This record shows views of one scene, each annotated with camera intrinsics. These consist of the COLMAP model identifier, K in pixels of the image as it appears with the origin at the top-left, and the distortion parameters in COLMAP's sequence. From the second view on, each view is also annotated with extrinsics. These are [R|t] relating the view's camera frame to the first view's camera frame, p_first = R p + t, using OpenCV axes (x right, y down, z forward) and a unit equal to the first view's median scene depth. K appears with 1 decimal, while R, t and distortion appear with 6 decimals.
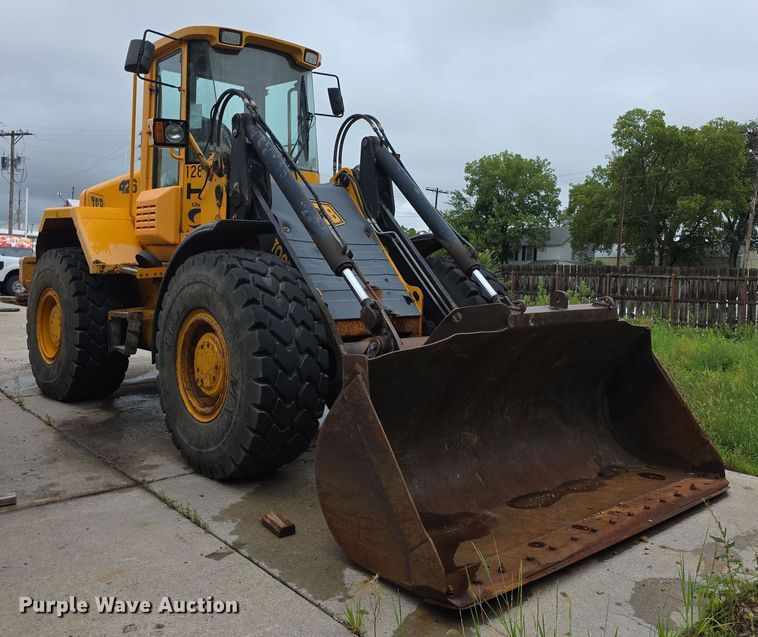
lens RADIAL K [[703.9, 0, 399.7], [0, 703.9, 301.0], [0, 0, 1]] dist [0.049896, -0.004655]
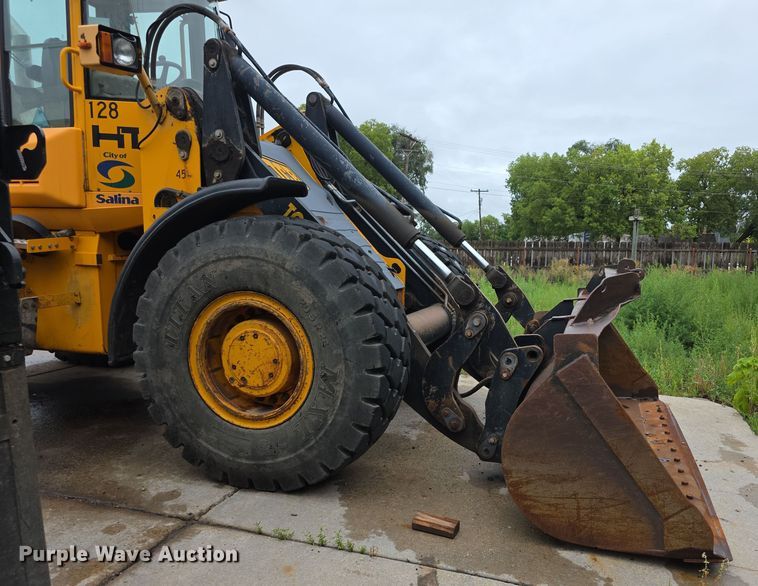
lens RADIAL K [[578.3, 0, 456.0], [0, 578.3, 338.5], [0, 0, 1]] dist [0.068046, -0.068404]
pose [[0.841457, -0.092832, 0.532290, -0.416030], [0.027183, 0.991156, 0.129888, -0.013951], [-0.539641, -0.094826, 0.836538, 0.304662]]
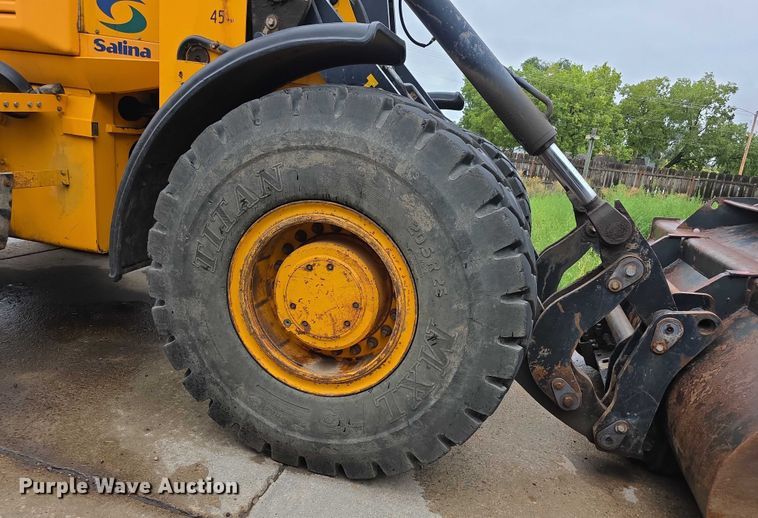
lens RADIAL K [[518.1, 0, 407.2], [0, 518.1, 295.3], [0, 0, 1]] dist [0.073792, -0.067980]
pose [[0.840834, -0.078675, 0.535546, -0.423873], [-0.065661, 0.967250, 0.245186, -0.019244], [-0.537297, -0.241325, 0.808131, 0.604006]]
